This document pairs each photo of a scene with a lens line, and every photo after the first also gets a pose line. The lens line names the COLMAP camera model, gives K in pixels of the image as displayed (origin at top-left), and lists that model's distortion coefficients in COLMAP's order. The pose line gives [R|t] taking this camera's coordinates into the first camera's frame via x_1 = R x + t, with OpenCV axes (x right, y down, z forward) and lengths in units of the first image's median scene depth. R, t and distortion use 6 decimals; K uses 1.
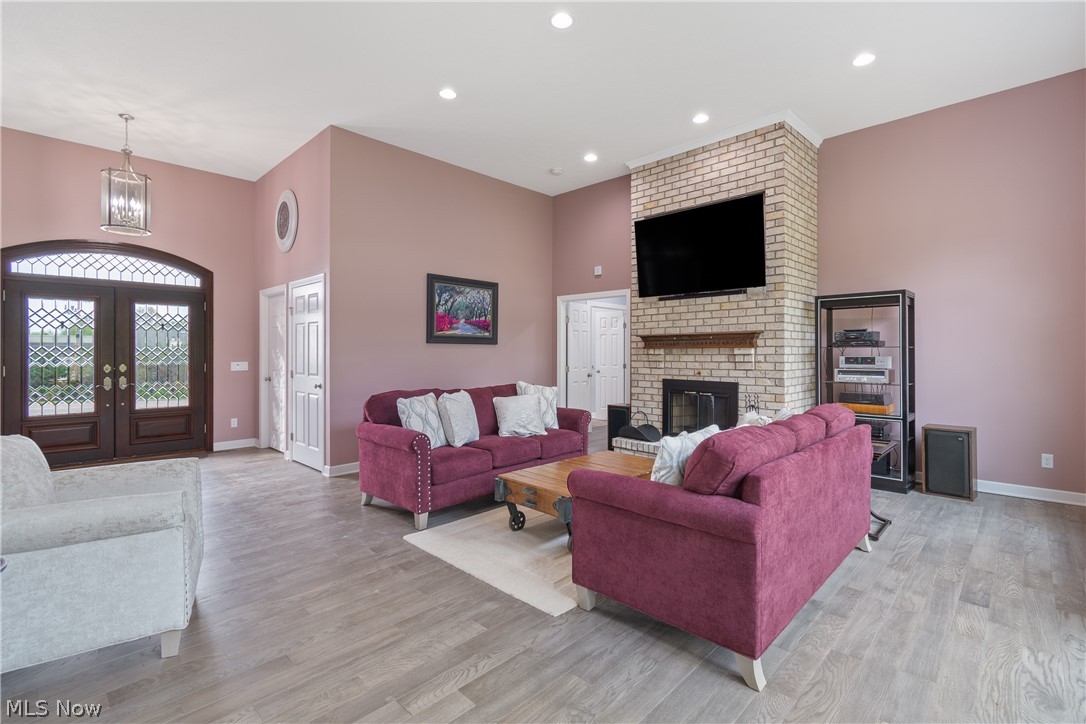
lens RADIAL K [[499.4, 0, 528.7], [0, 499.4, 353.0], [0, 0, 1]] dist [-0.002301, -0.002309]
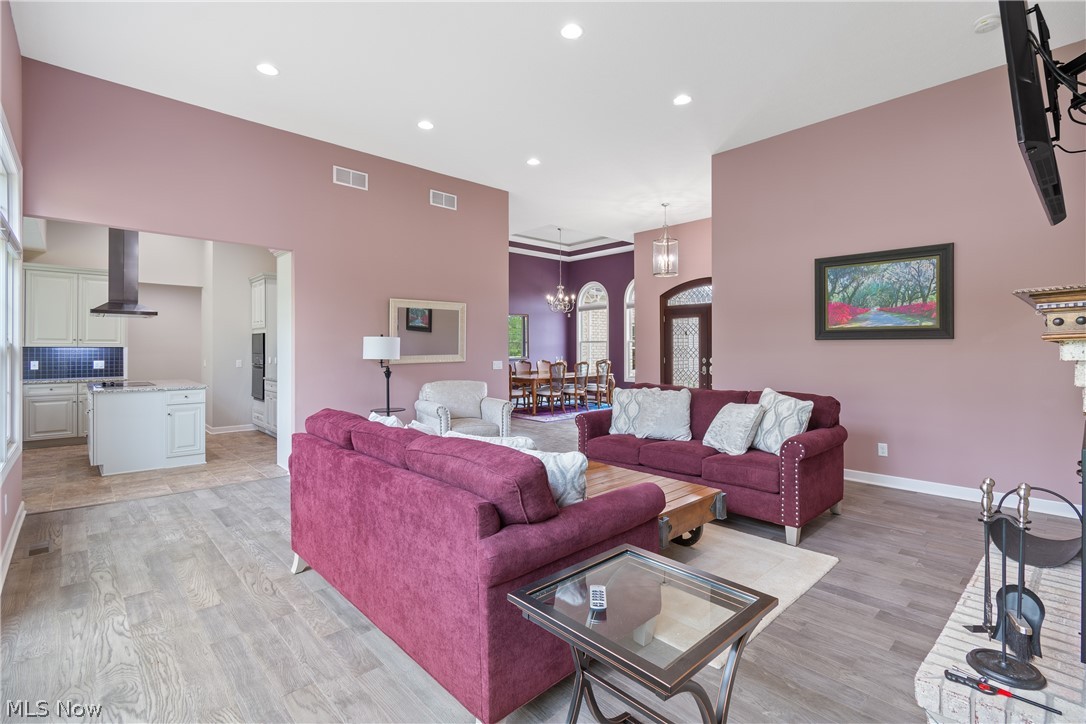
lens RADIAL K [[499.4, 0, 560.3], [0, 499.4, 350.6], [0, 0, 1]] dist [-0.002301, -0.002309]
pose [[-0.021014, 0.002276, -0.999777, 0.746984], [-0.002330, 0.999995, 0.002326, -0.001290], [0.999776, 0.002378, -0.021009, 0.630297]]
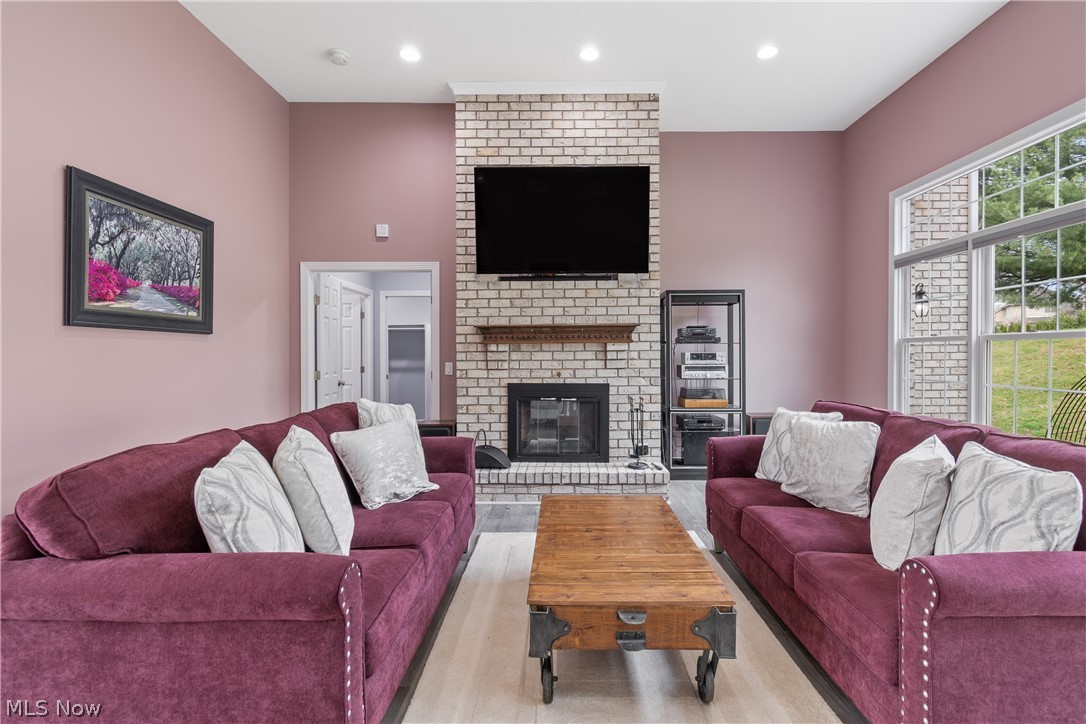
lens RADIAL K [[499.4, 0, 561.7], [0, 499.4, 360.2], [0, 0, 1]] dist [-0.002301, -0.002309]
pose [[0.698263, -0.012191, 0.715737, -0.234091], [0.002733, 0.999893, 0.014365, 0.006069], [-0.715836, -0.008075, 0.698222, 0.426593]]
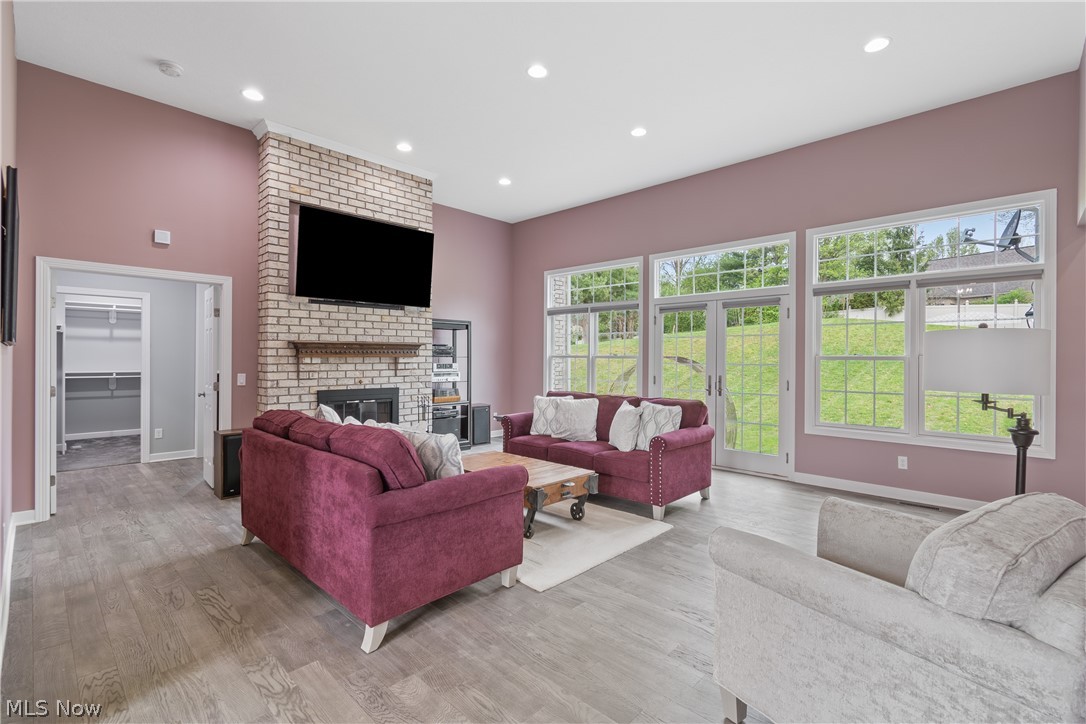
lens RADIAL K [[499.4, 0, 559.2], [0, 499.4, 359.3], [0, 0, 1]] dist [-0.002301, -0.002309]
pose [[-0.051806, -0.008489, 0.998621, -0.689591], [-0.008894, 0.999928, 0.008039, -0.016658], [-0.998618, -0.008465, -0.051878, 0.643615]]
